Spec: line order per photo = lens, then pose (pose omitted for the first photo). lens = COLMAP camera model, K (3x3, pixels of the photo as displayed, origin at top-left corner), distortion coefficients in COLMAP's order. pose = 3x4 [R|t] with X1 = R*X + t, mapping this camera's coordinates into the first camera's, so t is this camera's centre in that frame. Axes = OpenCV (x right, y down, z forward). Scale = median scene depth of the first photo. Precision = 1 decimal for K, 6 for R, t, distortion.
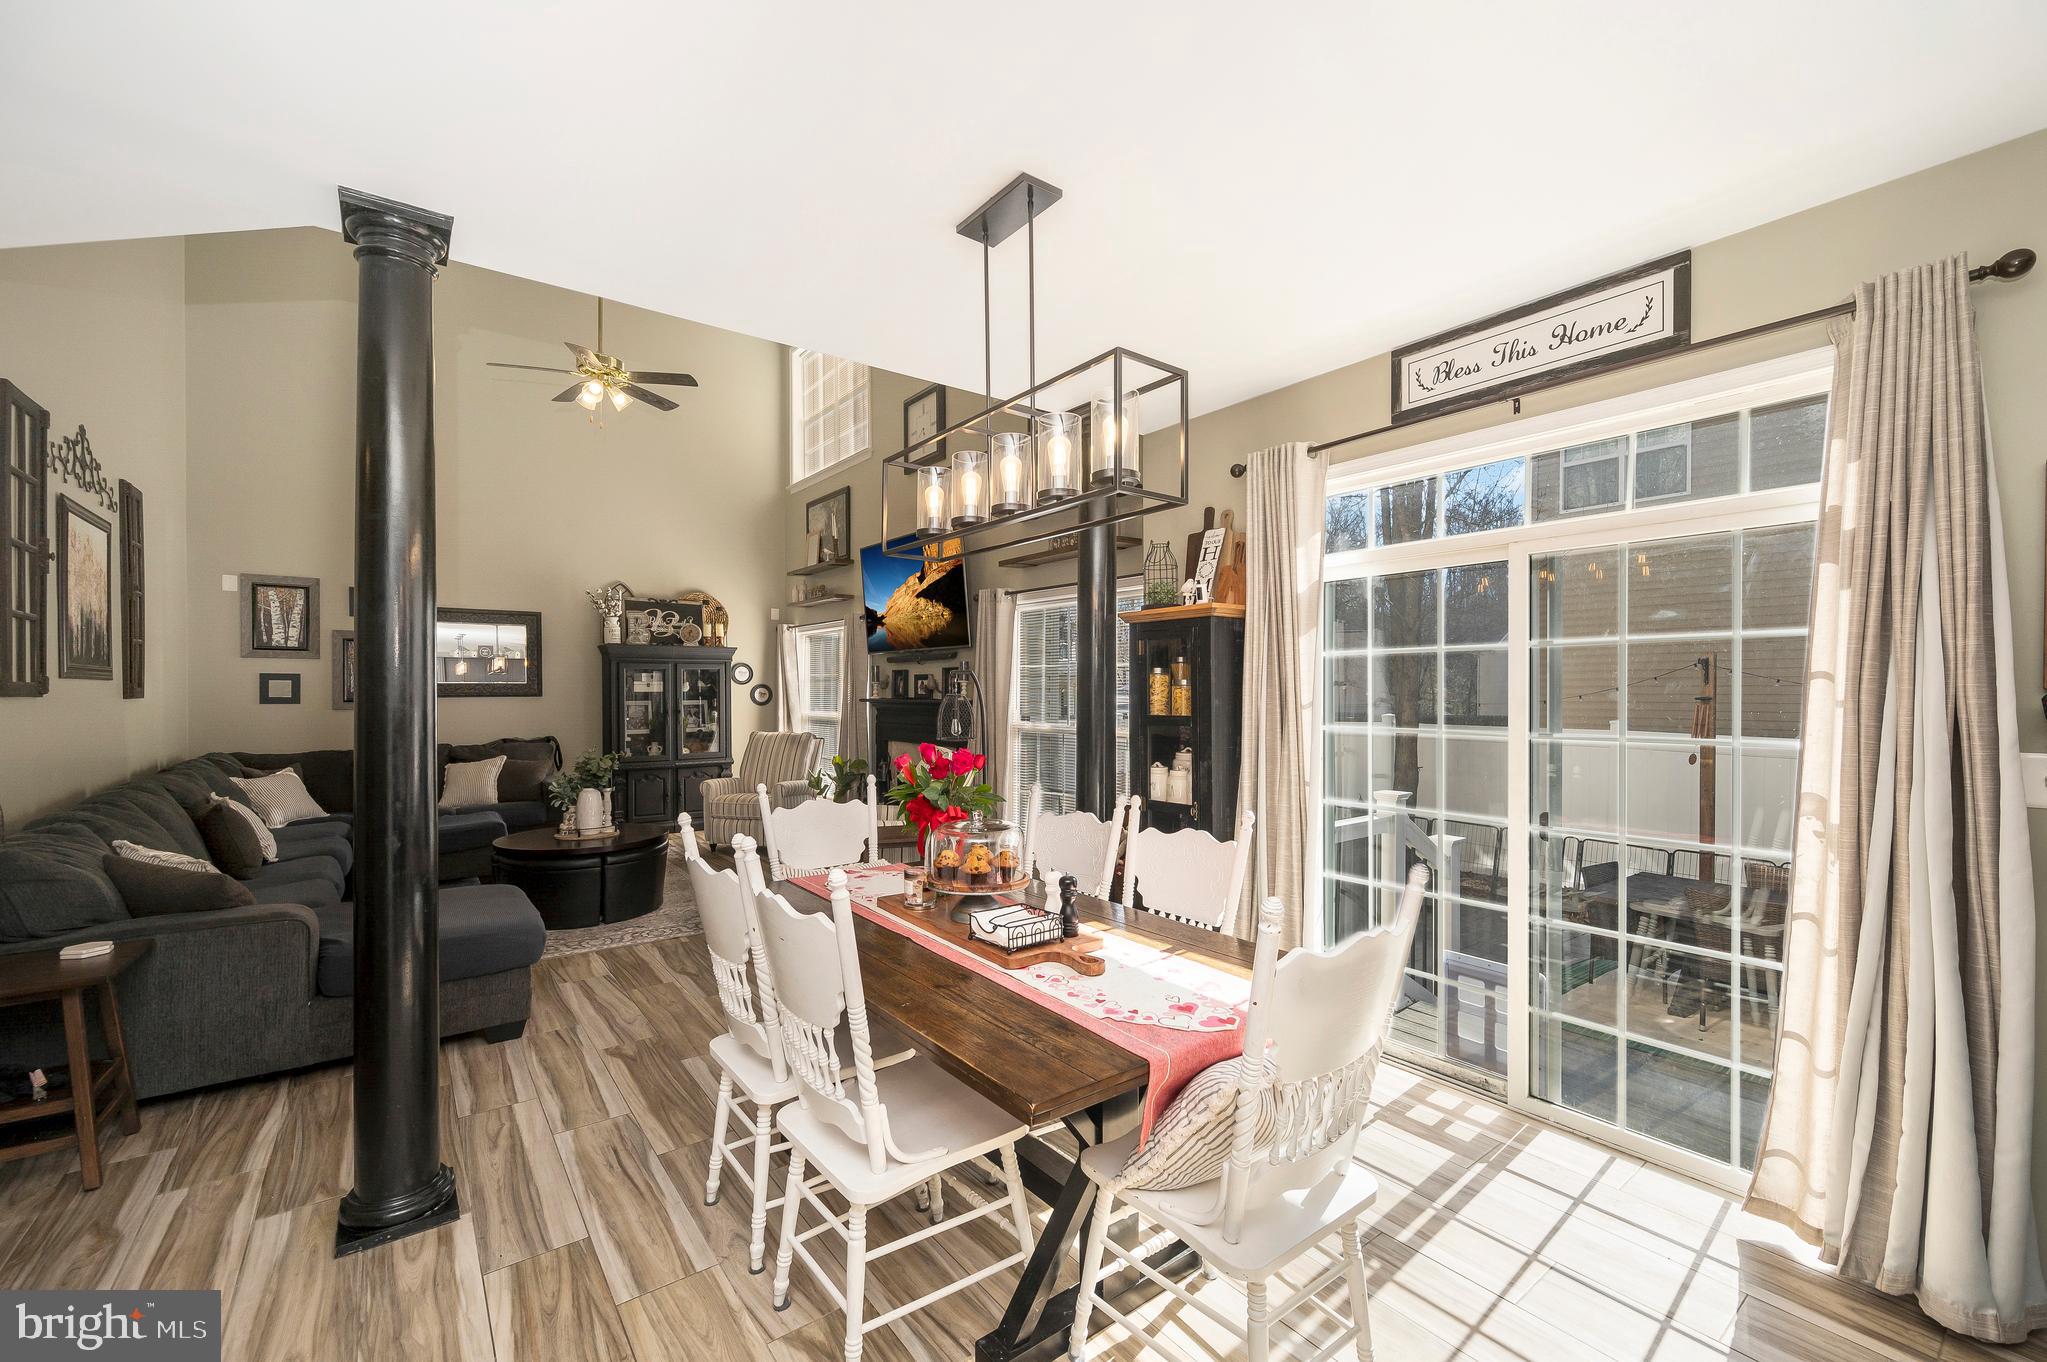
lens RADIAL K [[842.4, 0, 1019.5], [0, 842.4, 695.5], [0, 0, 1]] dist [-0.002731, 0.000011]
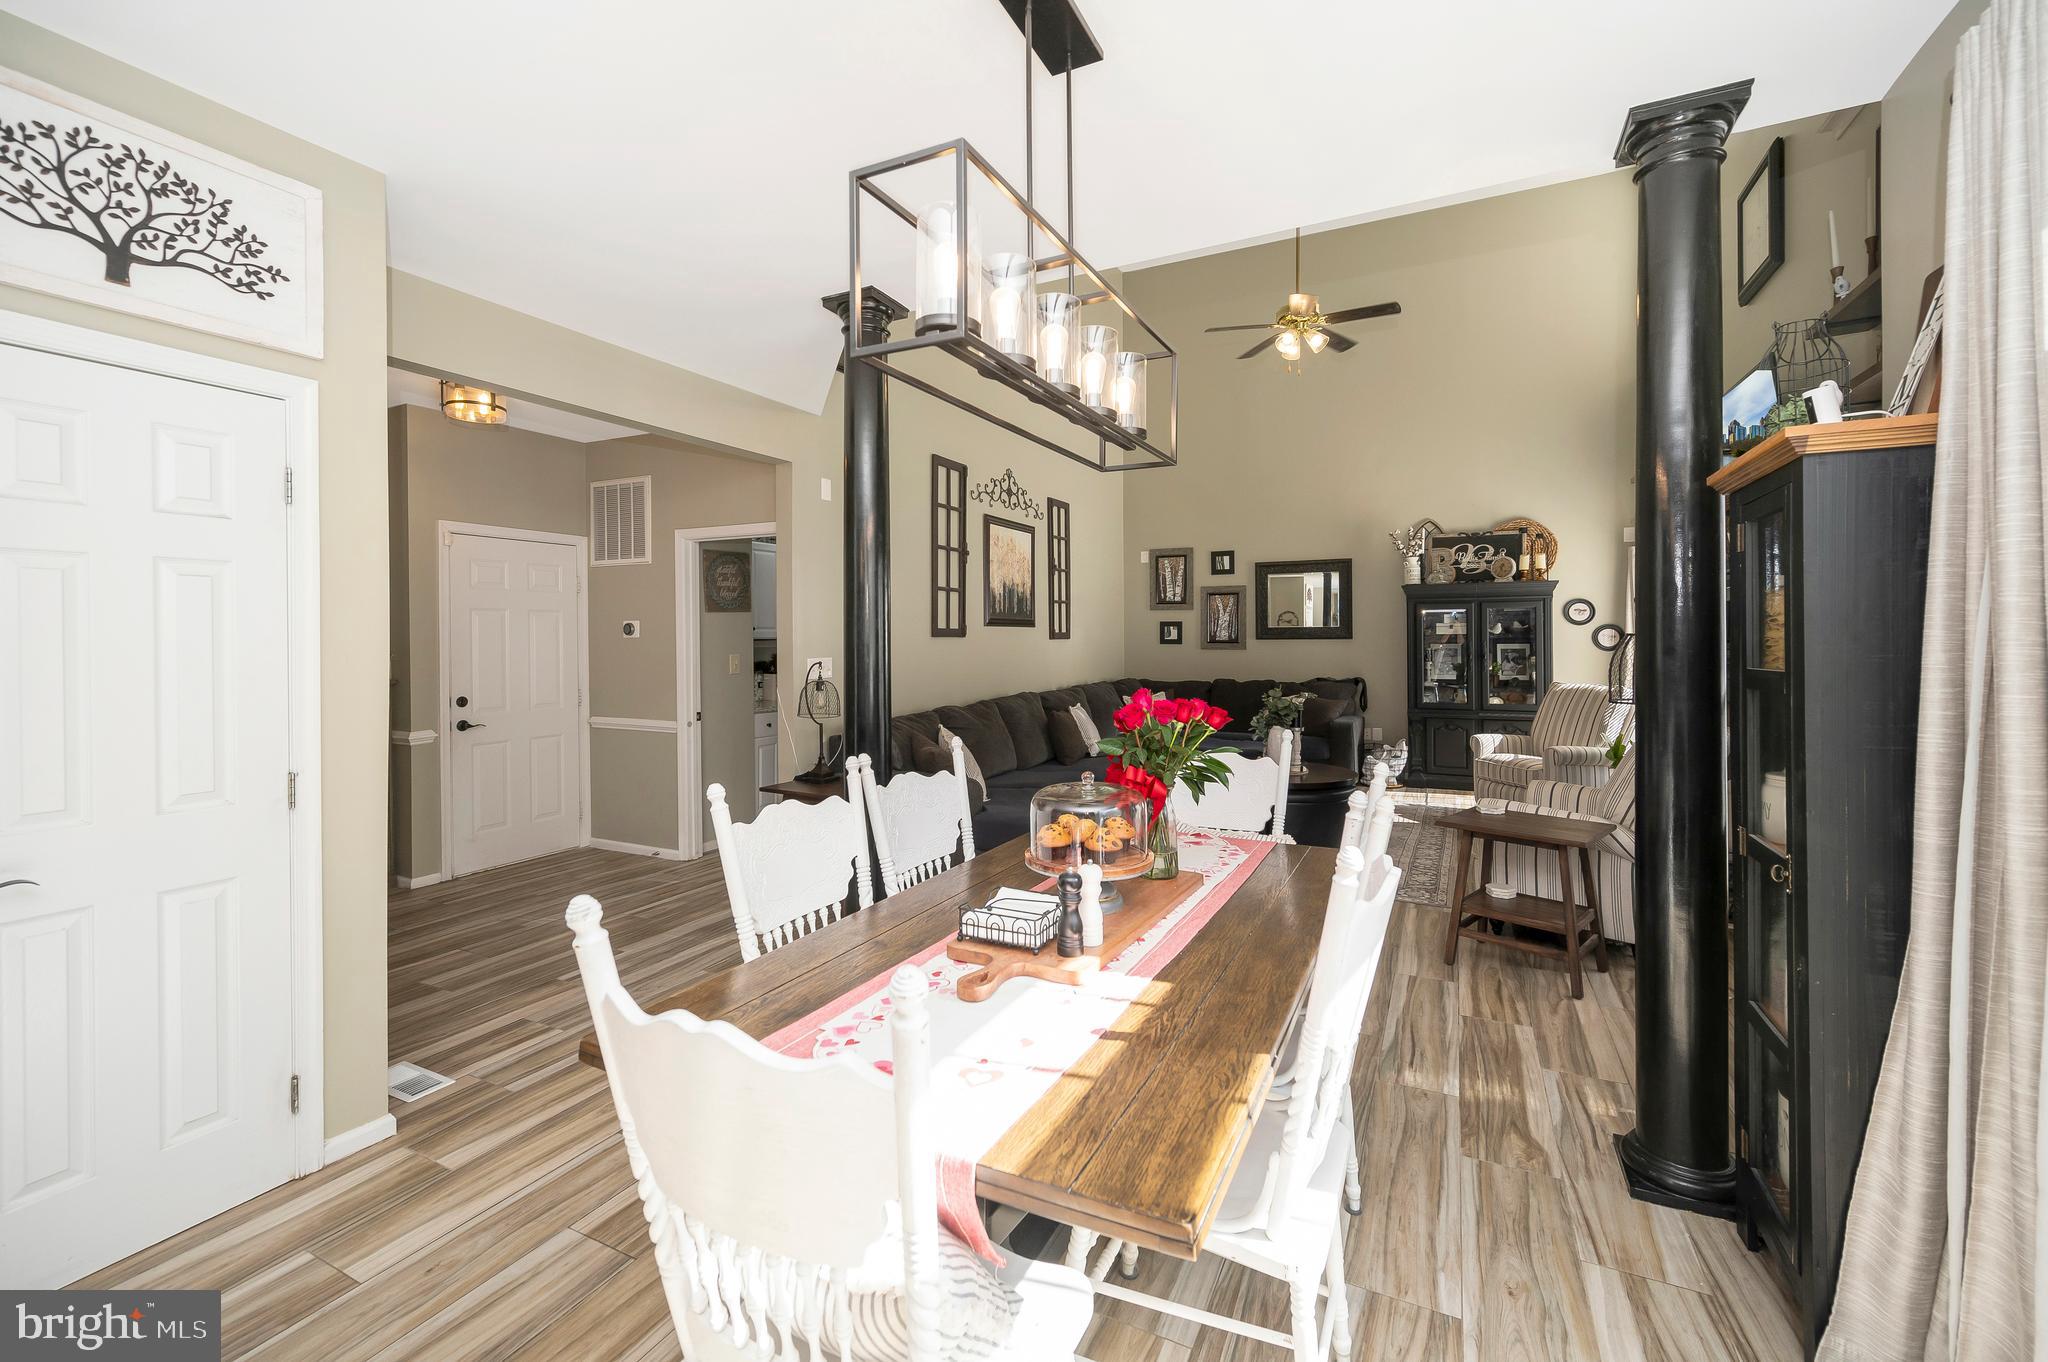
lens RADIAL K [[842.8, 0, 1019.4], [0, 842.8, 638.8], [0, 0, 1]] dist [-0.002731, 0.000011]
pose [[0.445263, -0.000839, -0.895399, 0.184032], [-0.001284, 0.999998, -0.001575, 0.003029], [0.895399, 0.001851, 0.445261, 0.166887]]
